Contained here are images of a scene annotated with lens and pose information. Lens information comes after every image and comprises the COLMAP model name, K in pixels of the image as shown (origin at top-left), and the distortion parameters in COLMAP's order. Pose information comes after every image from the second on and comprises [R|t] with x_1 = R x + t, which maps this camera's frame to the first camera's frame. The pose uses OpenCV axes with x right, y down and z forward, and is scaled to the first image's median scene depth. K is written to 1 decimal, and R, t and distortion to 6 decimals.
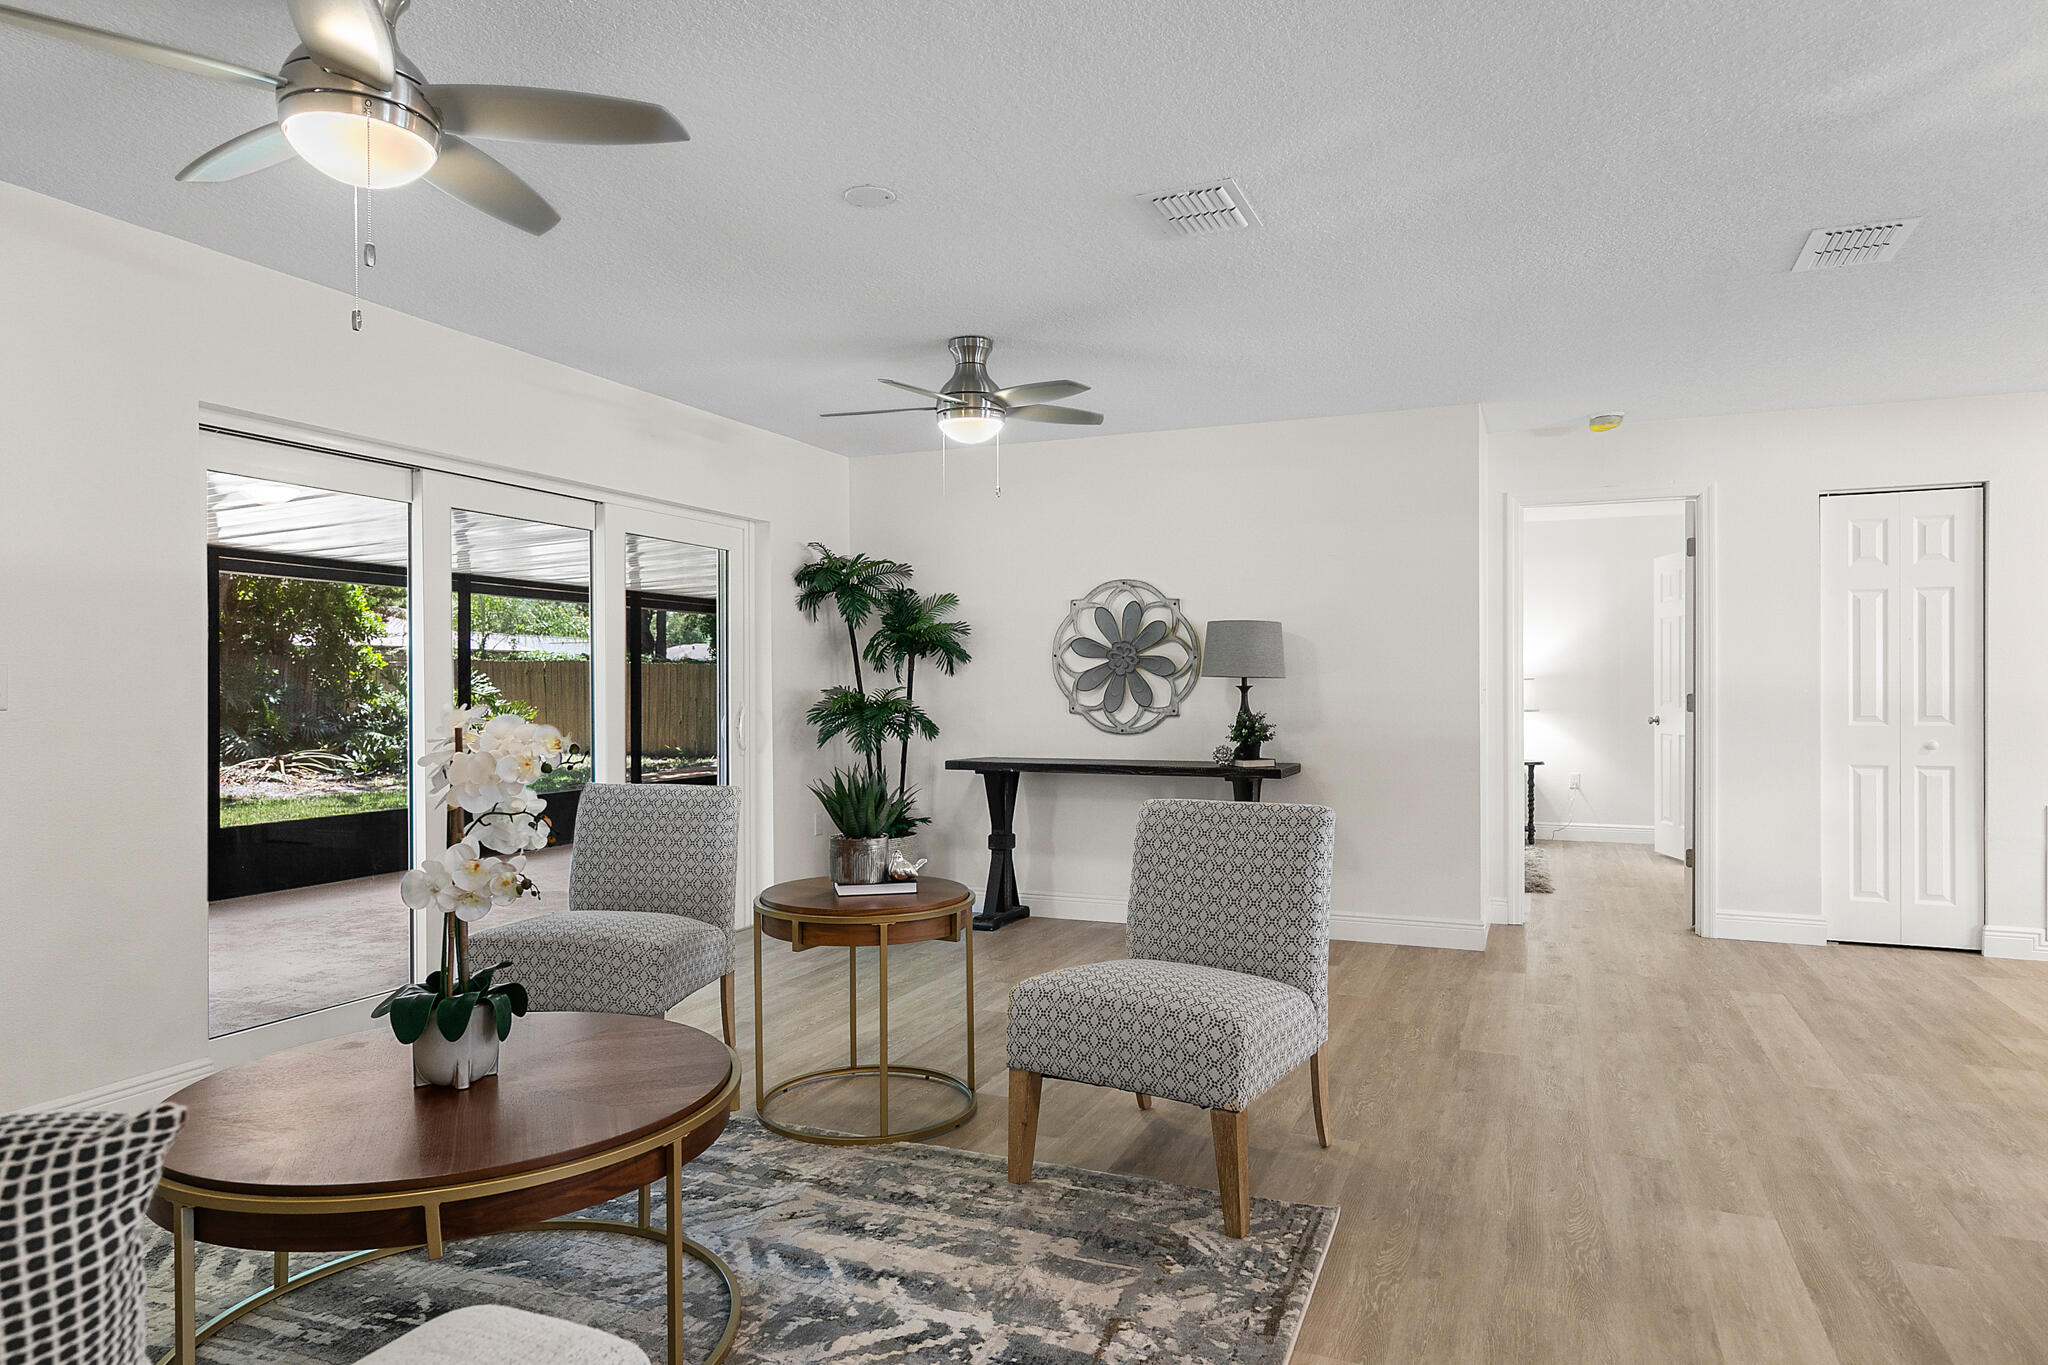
lens RADIAL K [[1250.4, 0, 1011.0], [0, 1250.4, 696.7], [0, 0, 1]] dist [0.024413, -0.006113]
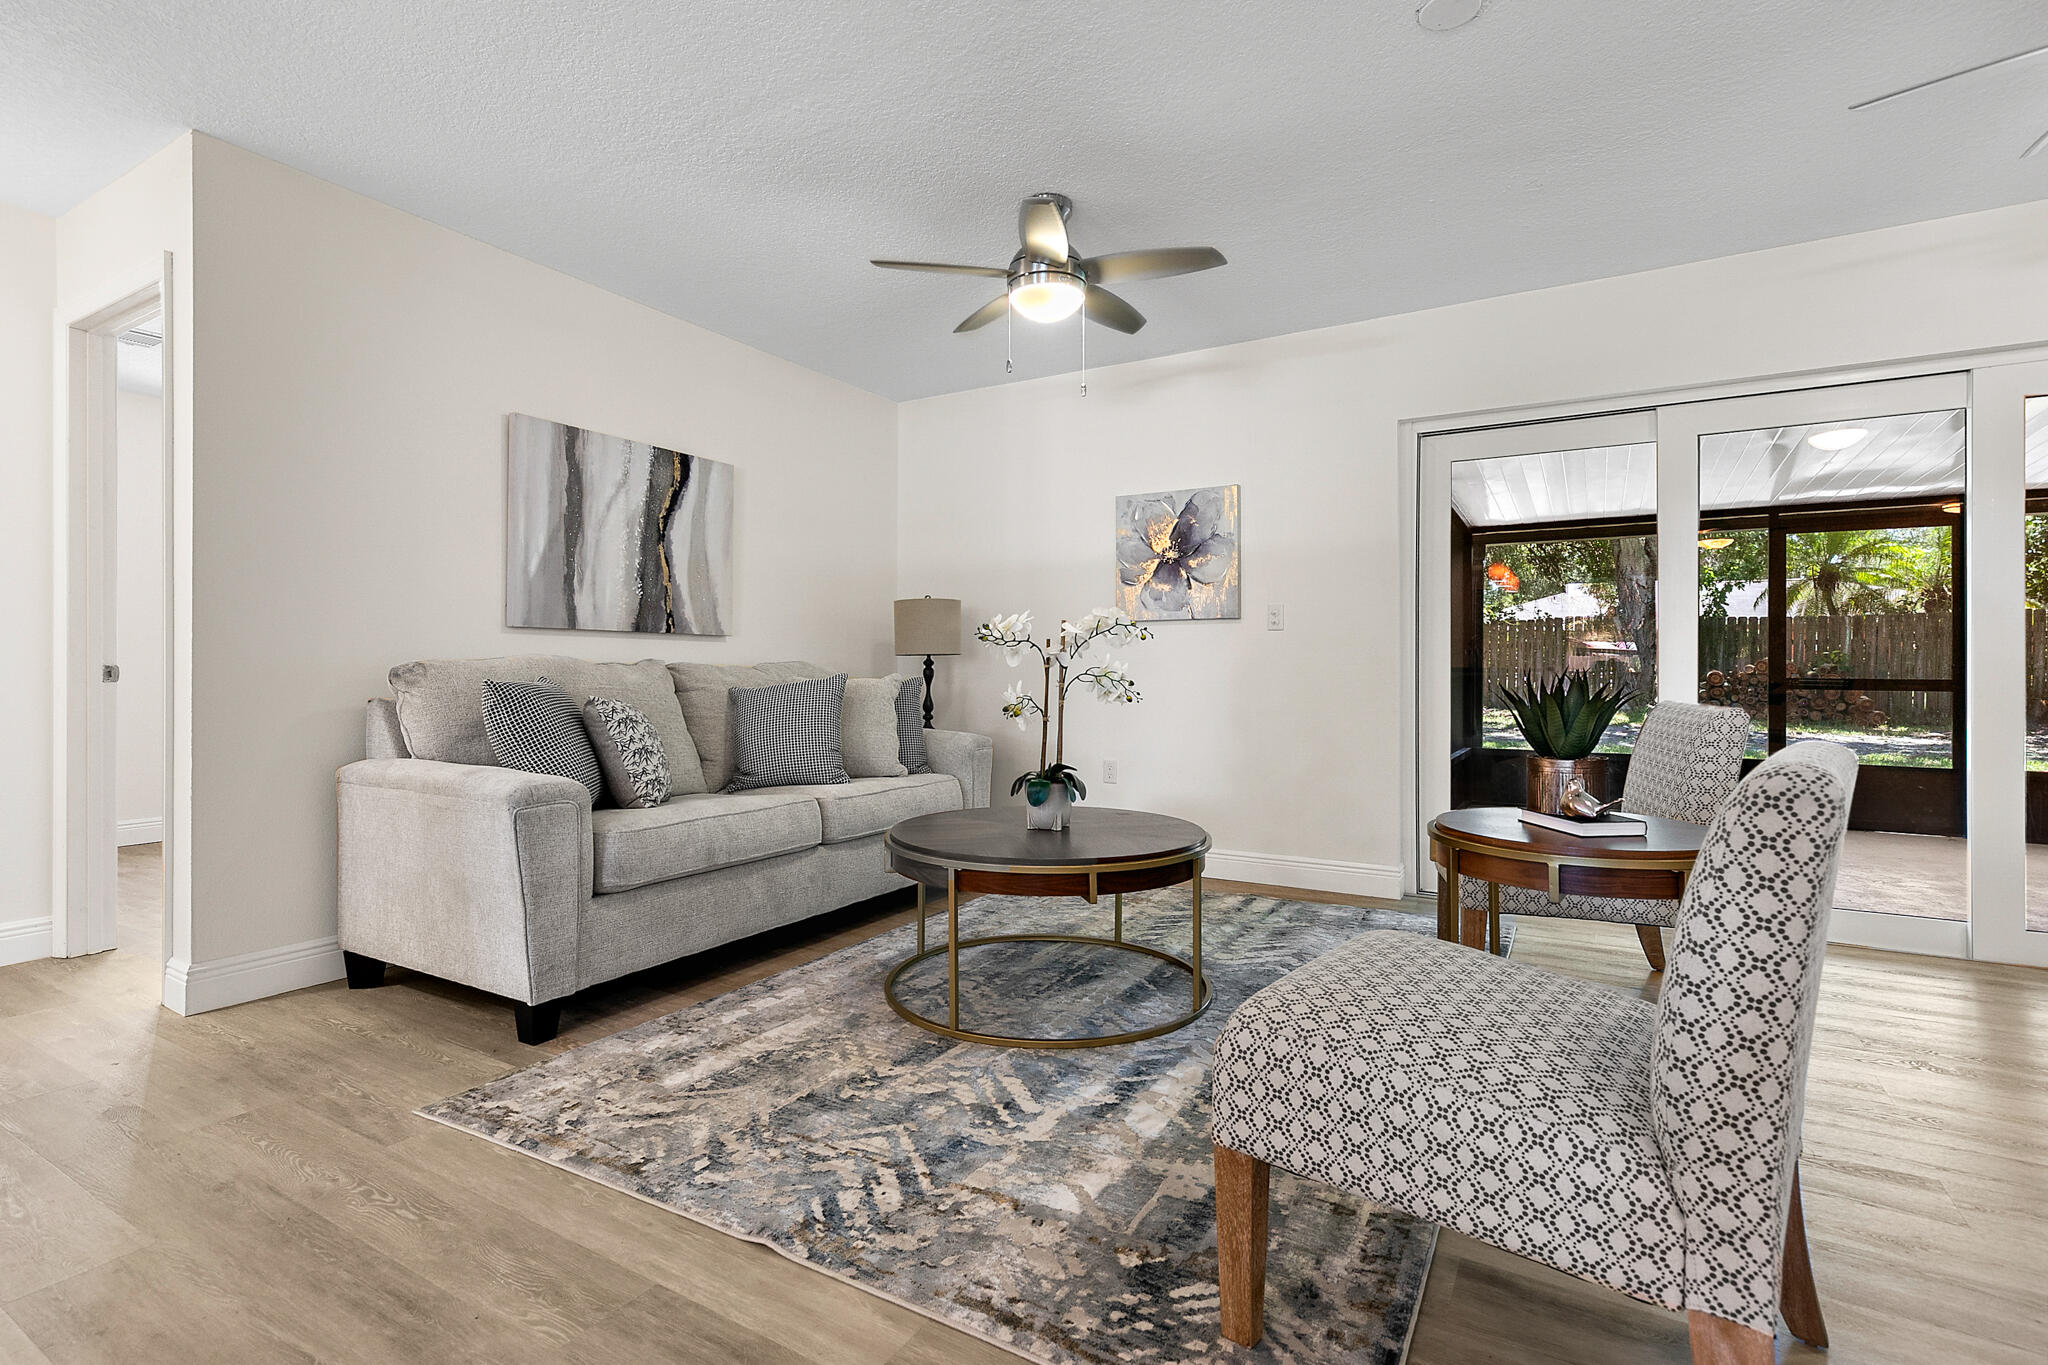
lens RADIAL K [[950.7, 0, 1006.4], [0, 950.7, 663.5], [0, 0, 1]] dist [-0.005008, -0.000745]
pose [[-0.128279, -0.007937, -0.991706, 0.304716], [-0.015480, 0.999862, -0.006000, 0.037831], [0.991617, 0.014581, -0.128384, 0.415387]]
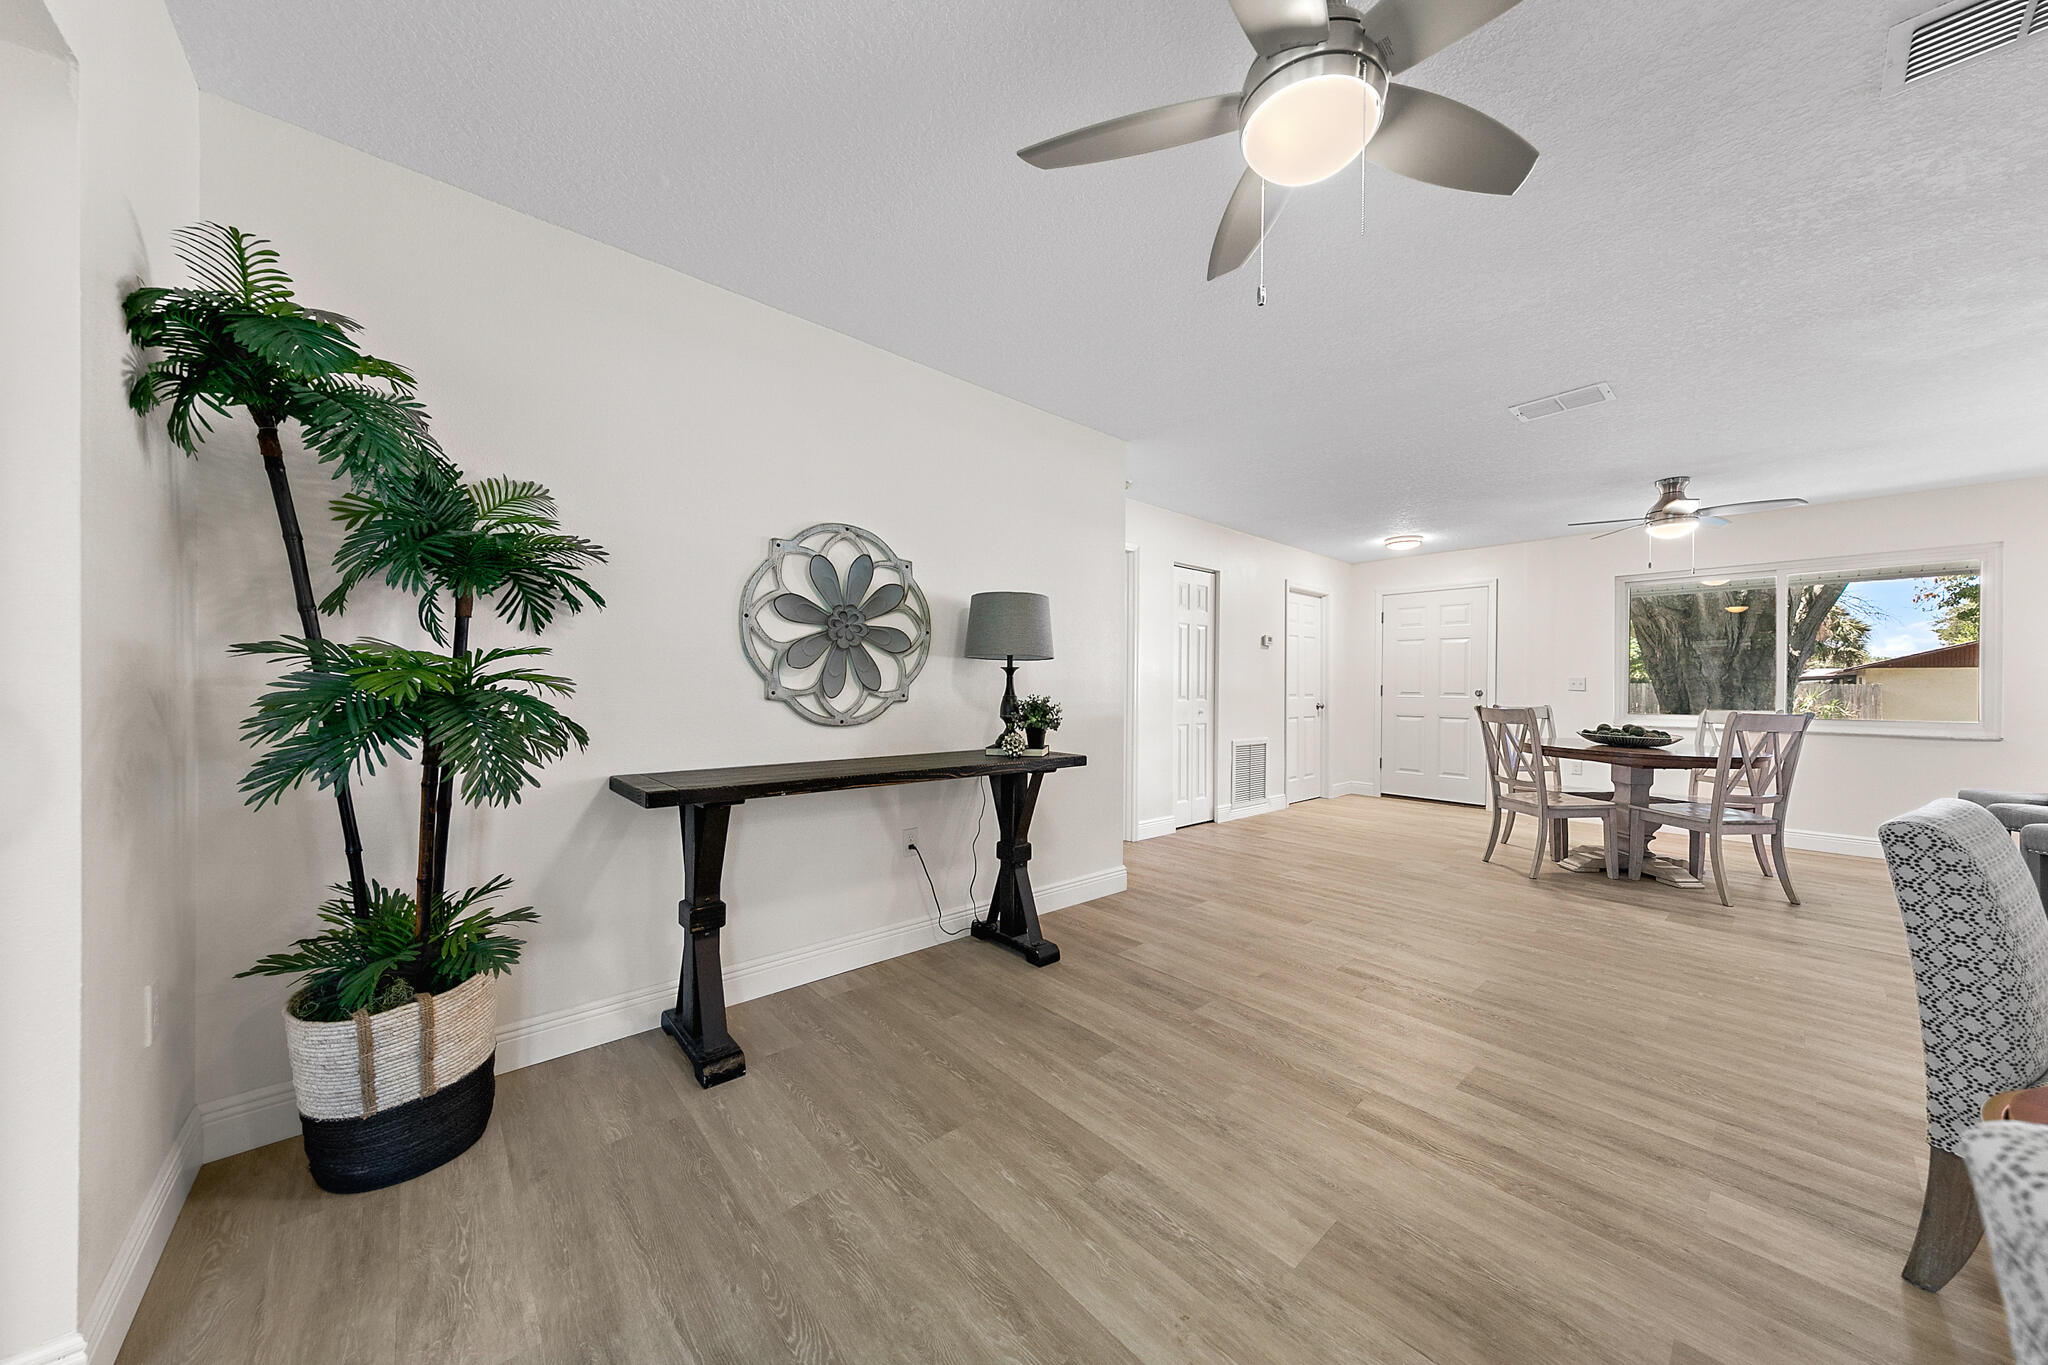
lens RADIAL K [[685.9, 0, 1014.0], [0, 685.9, 682.5], [0, 0, 1]] dist [0.001449, 0.000245]
pose [[0.424410, 0.010438, 0.905410, -0.253442], [-0.005358, 0.999945, -0.009016, 0.006612], [-0.905454, -0.001025, 0.424443, 0.749178]]
